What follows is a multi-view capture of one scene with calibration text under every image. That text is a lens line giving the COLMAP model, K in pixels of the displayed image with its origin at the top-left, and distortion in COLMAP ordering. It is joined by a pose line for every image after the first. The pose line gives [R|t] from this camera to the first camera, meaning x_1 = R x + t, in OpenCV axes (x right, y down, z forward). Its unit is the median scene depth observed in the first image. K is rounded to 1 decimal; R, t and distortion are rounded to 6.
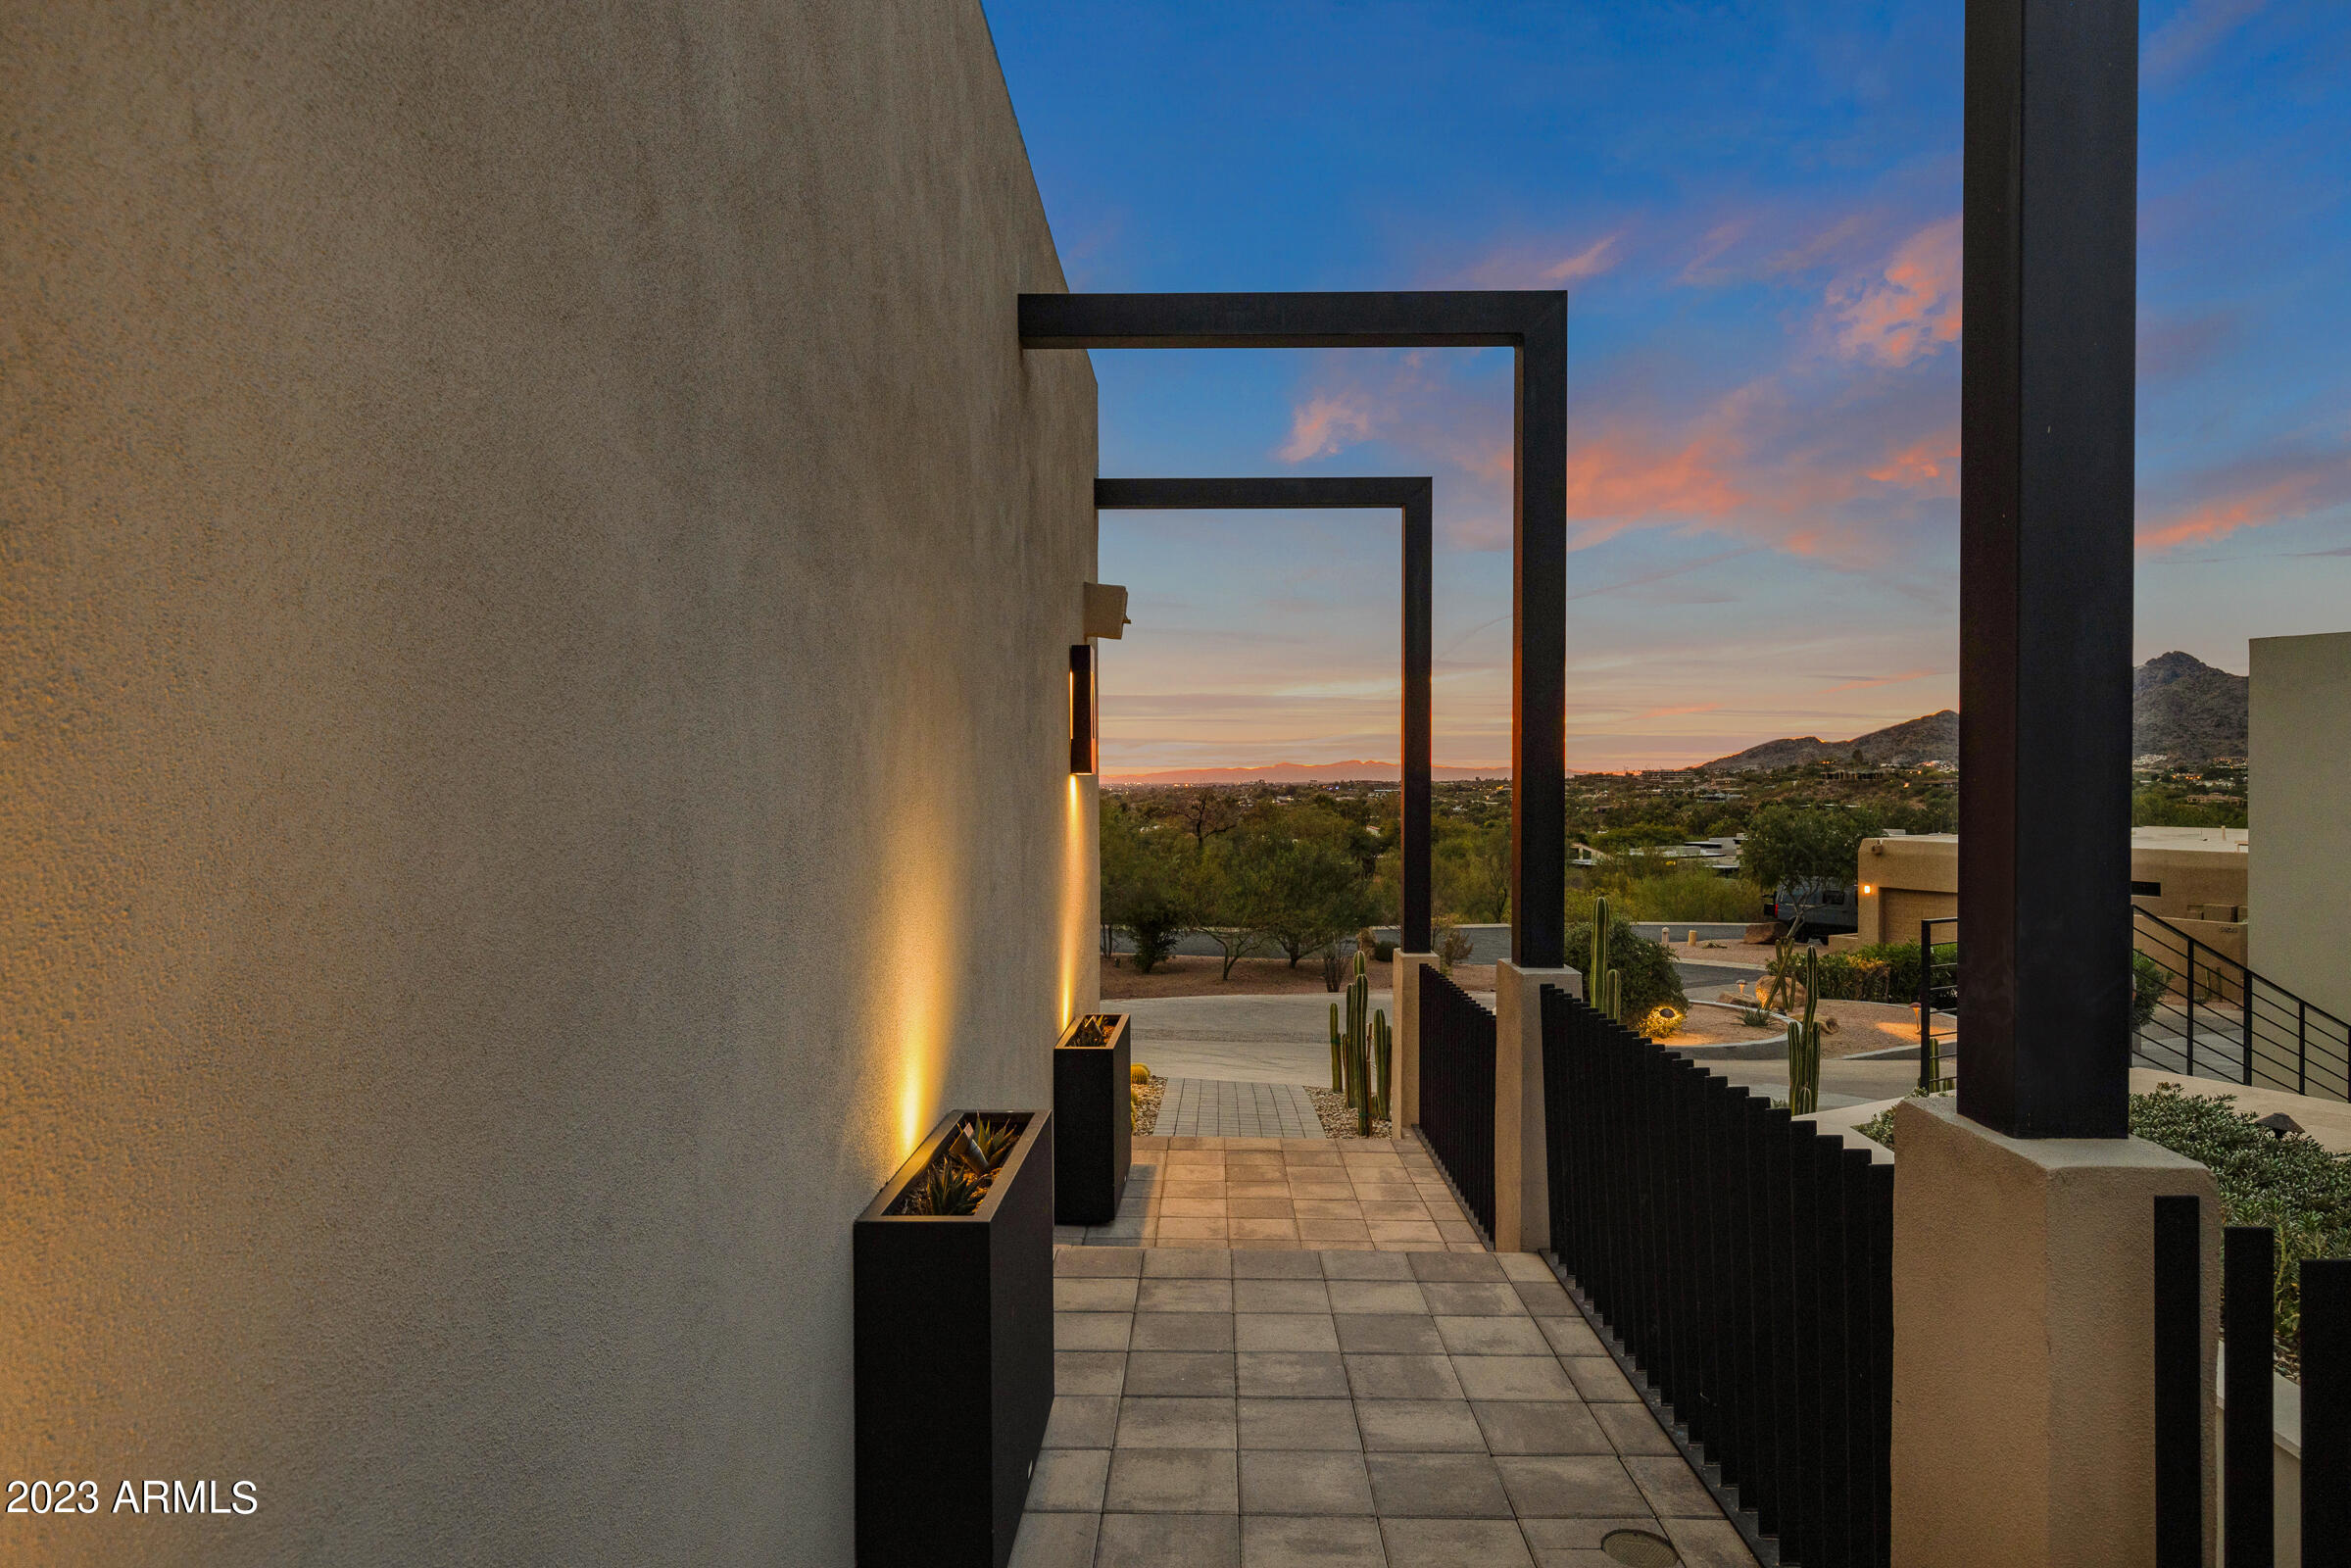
lens RADIAL K [[1436.2, 0, 1164.4], [0, 1436.2, 829.6], [0, 0, 1]] dist [0.040380, -0.000095]
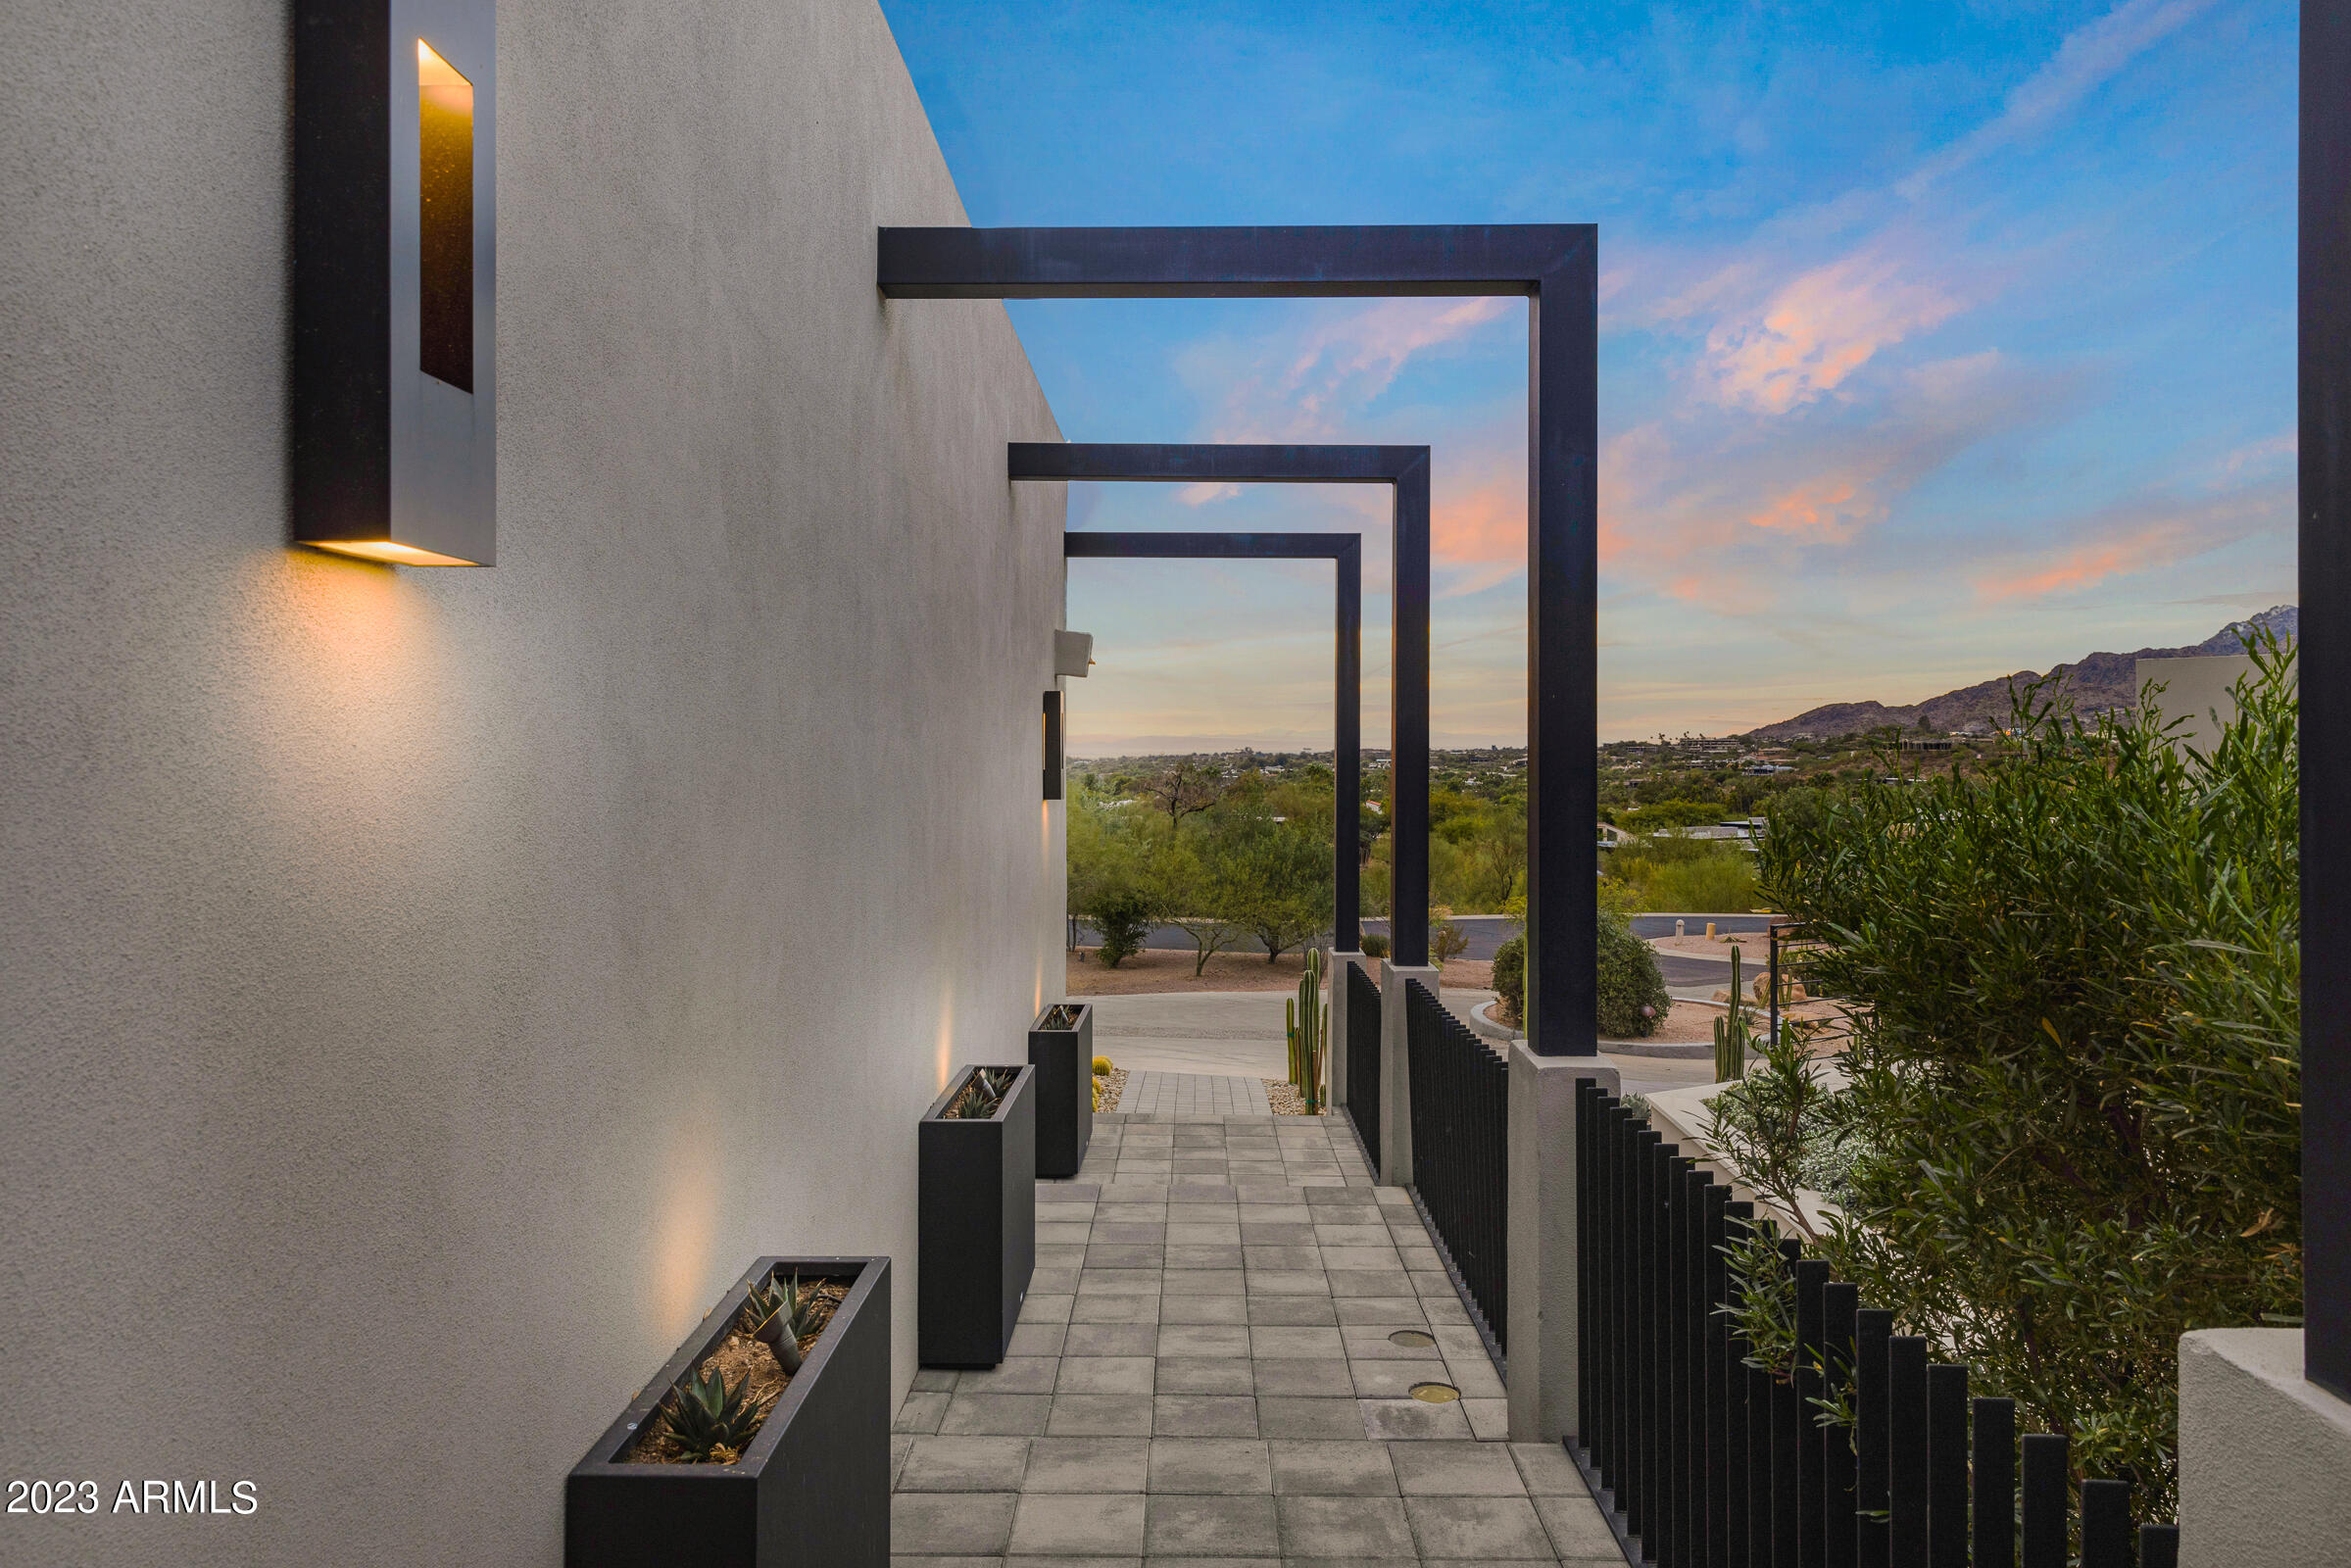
lens RADIAL K [[1632.4, 0, 1171.3], [0, 1632.4, 780.5], [0, 0, 1]] dist [0.010817, 0.003311]
pose [[0.999760, 0.005842, 0.021101, 0.010502], [-0.005532, 0.999876, -0.014733, -0.031730], [-0.021185, 0.014613, 0.999669, -0.303762]]
